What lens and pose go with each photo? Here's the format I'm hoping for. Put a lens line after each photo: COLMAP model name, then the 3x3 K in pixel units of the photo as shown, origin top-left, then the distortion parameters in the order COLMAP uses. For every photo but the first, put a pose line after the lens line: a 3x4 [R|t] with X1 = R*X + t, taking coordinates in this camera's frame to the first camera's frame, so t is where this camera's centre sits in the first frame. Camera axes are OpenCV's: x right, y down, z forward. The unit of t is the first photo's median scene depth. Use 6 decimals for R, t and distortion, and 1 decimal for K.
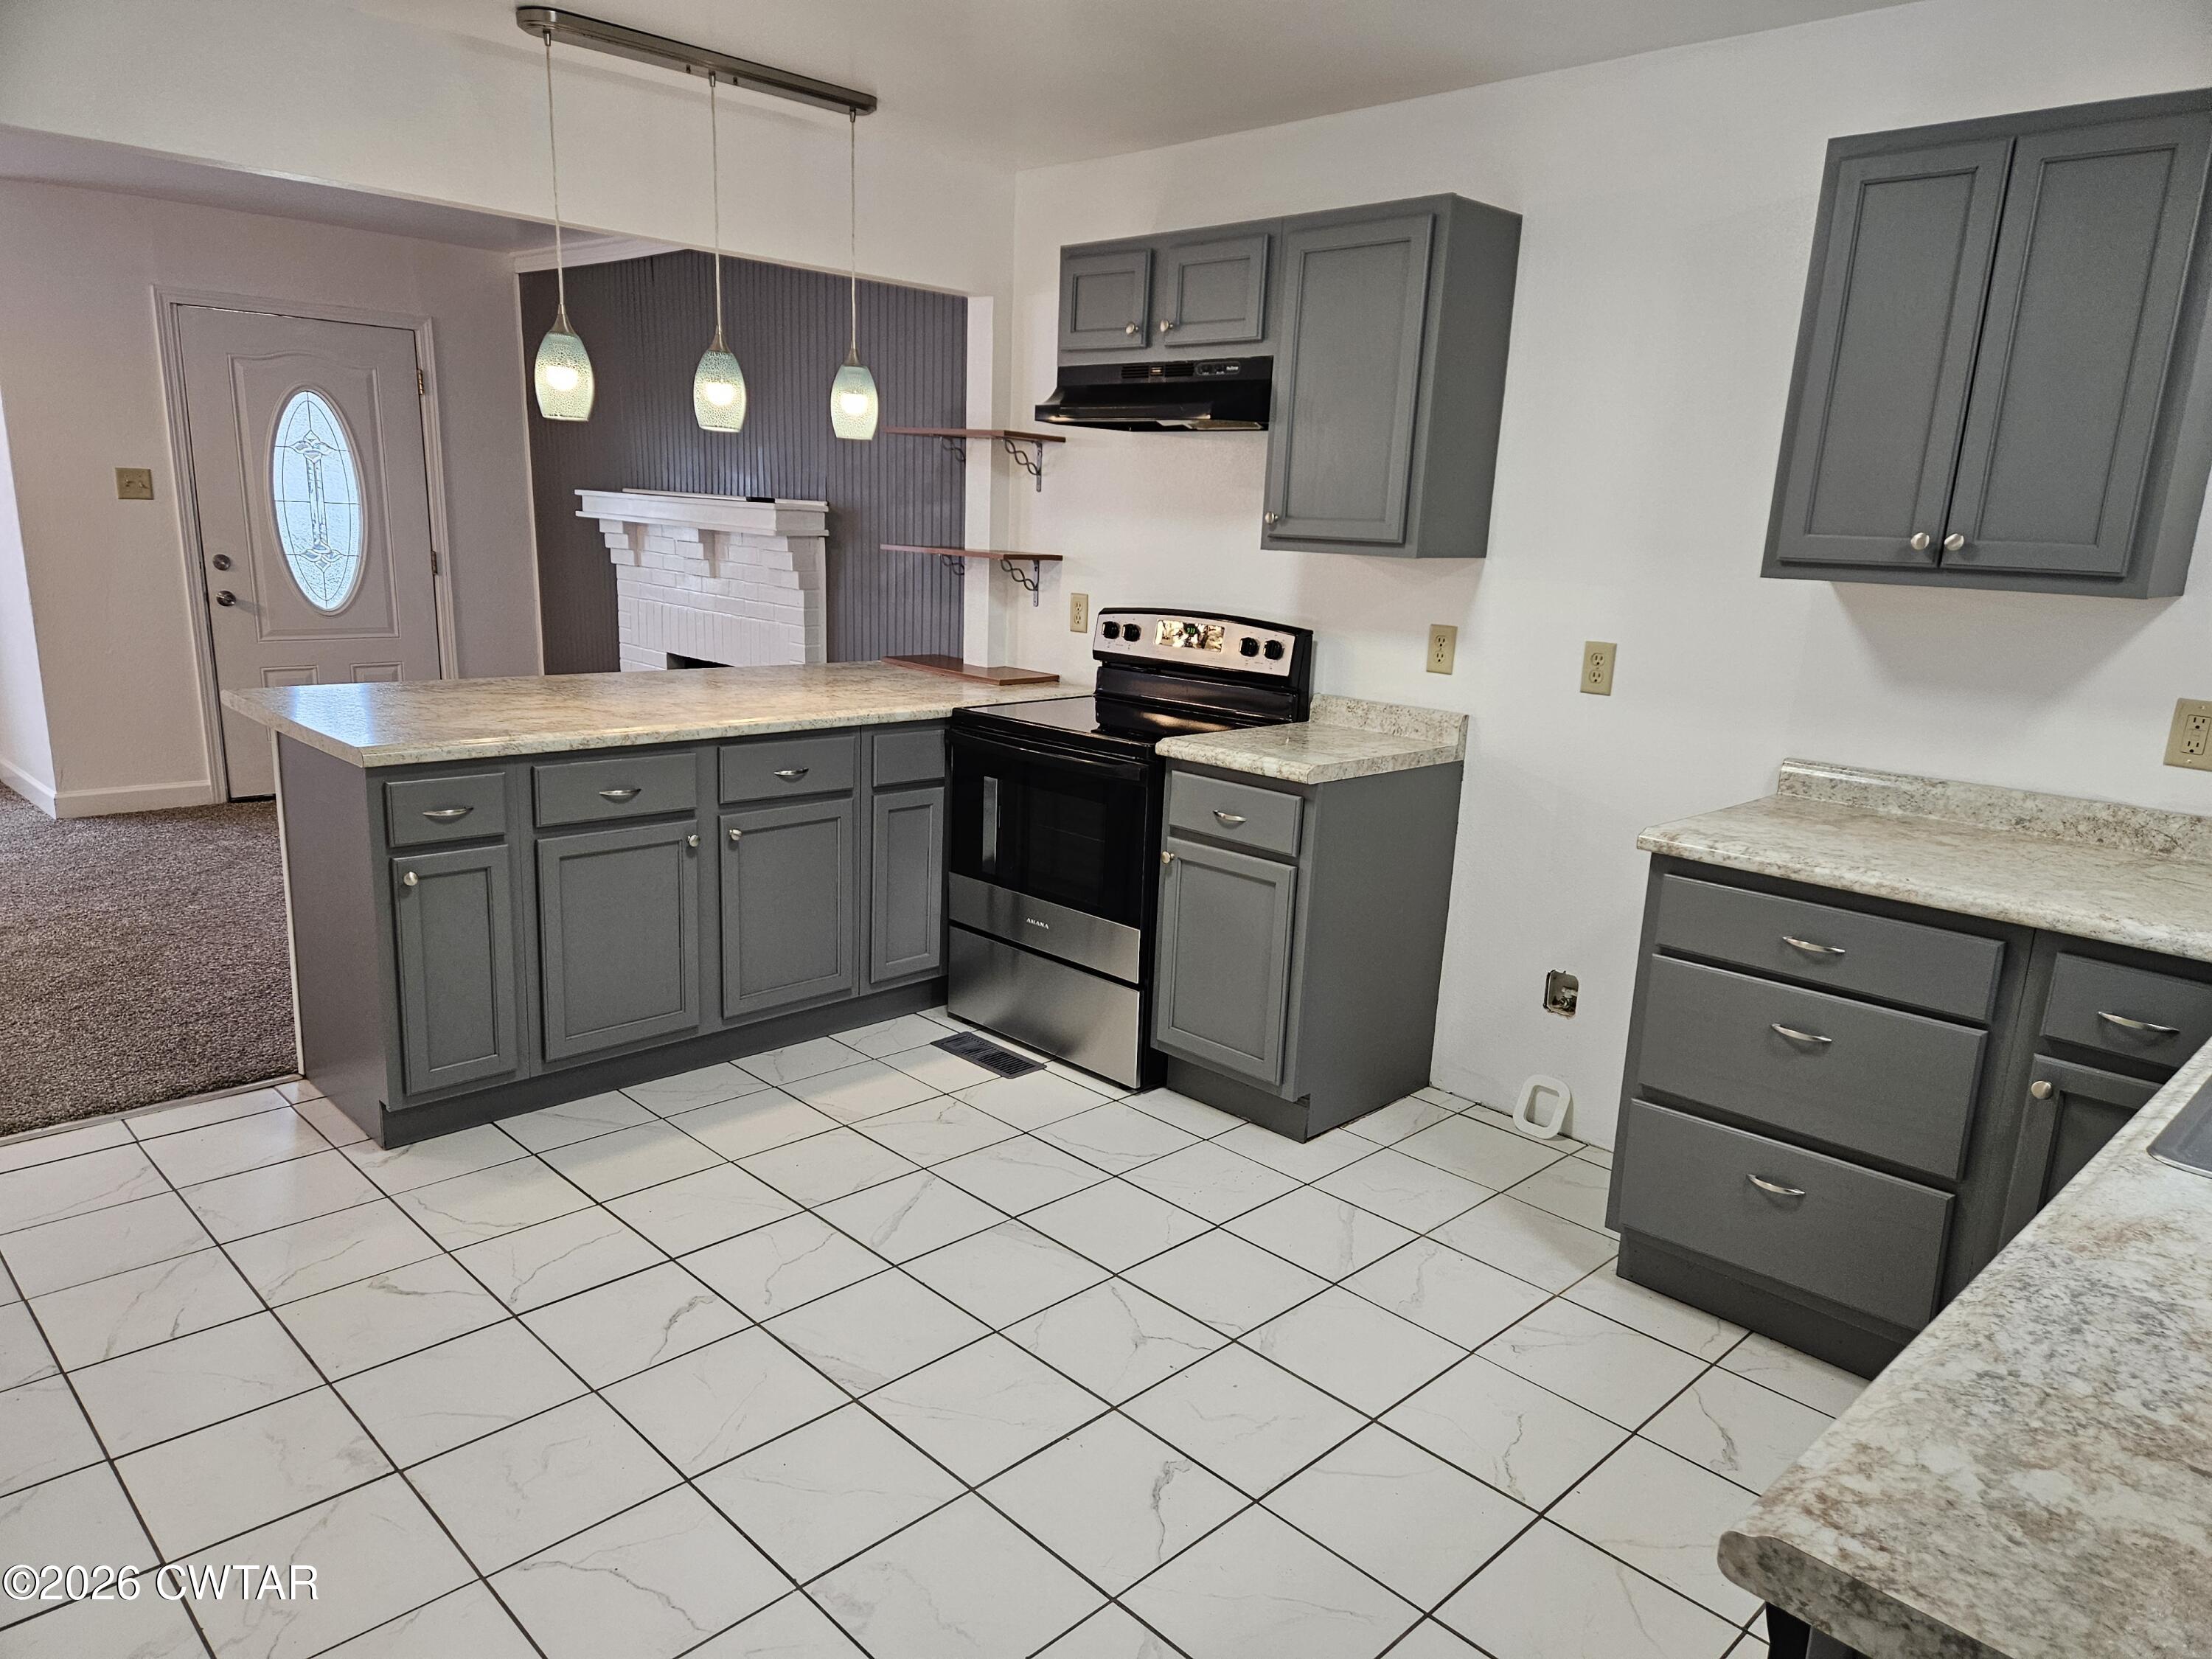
lens RADIAL K [[1476.0, 0, 1094.8], [0, 1476.0, 860.2], [0, 0, 1]] dist [0.060806, -0.001154]
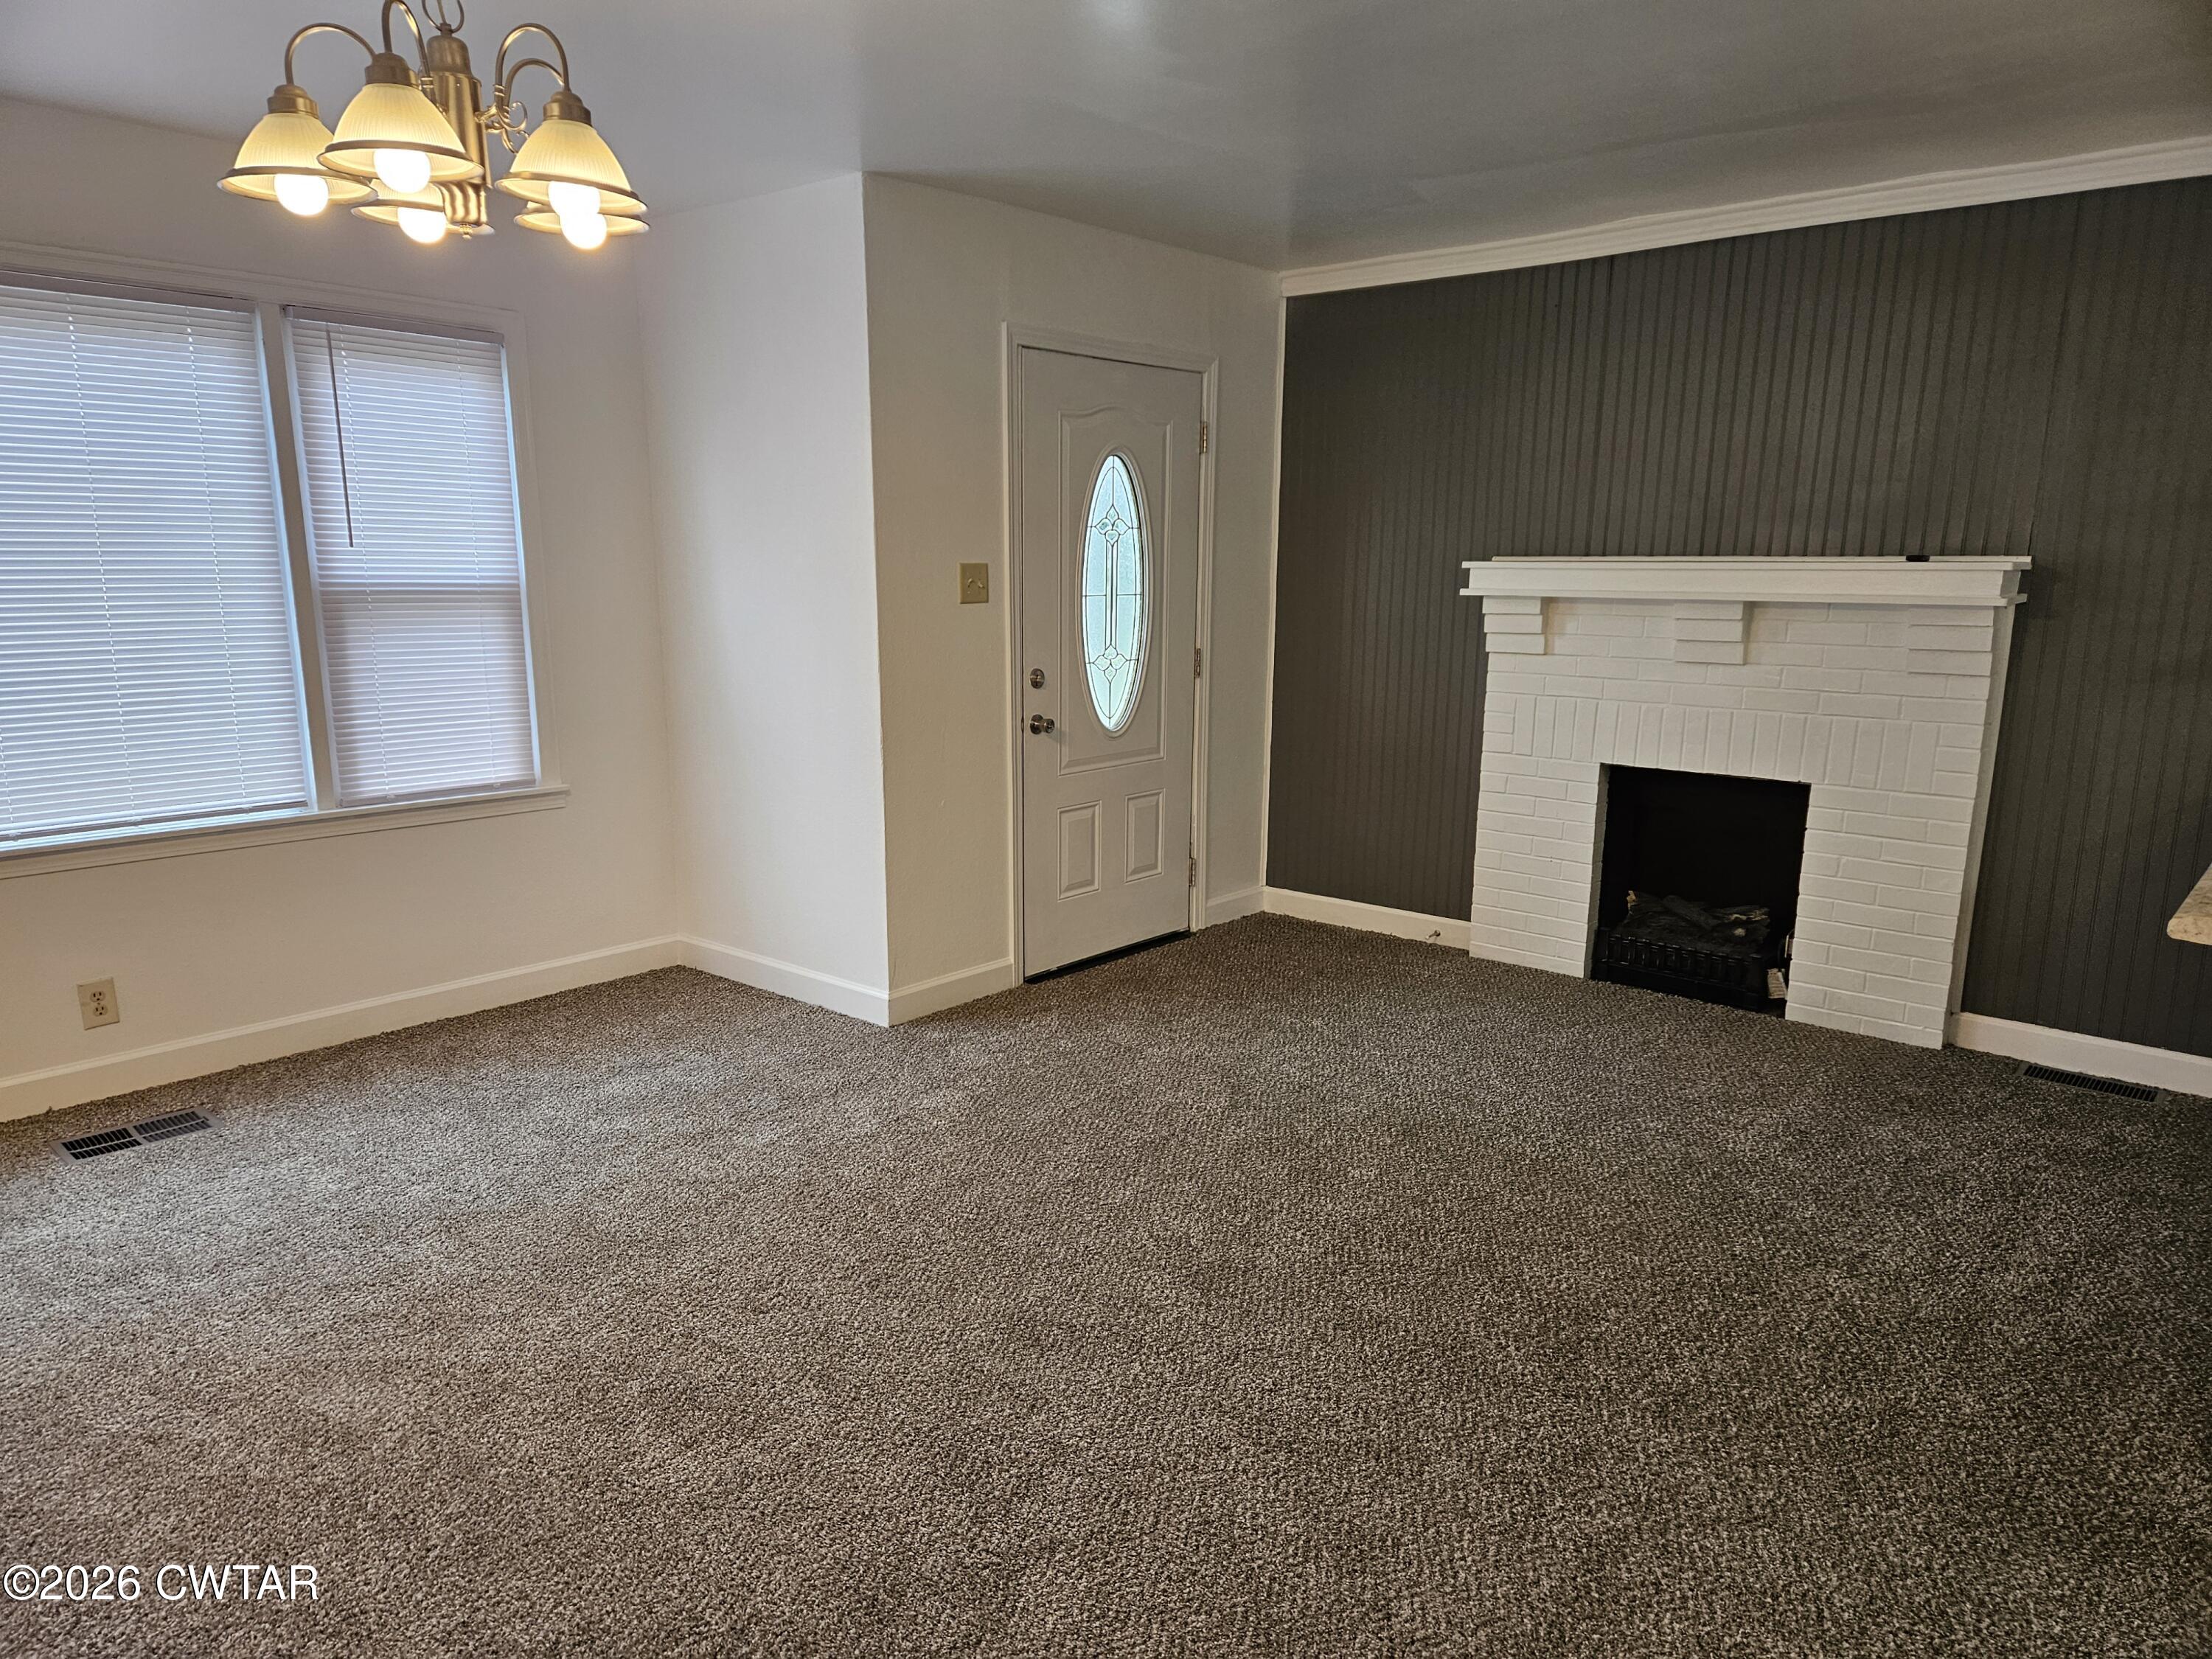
lens RADIAL K [[1476.0, 0, 1094.8], [0, 1476.0, 860.2], [0, 0, 1]] dist [0.060806, -0.001154]
pose [[0.996235, -0.050098, 0.070754, -0.636293], [0.052287, 0.998198, -0.029430, -0.083732], [-0.069152, 0.033018, 0.997060, 0.256656]]
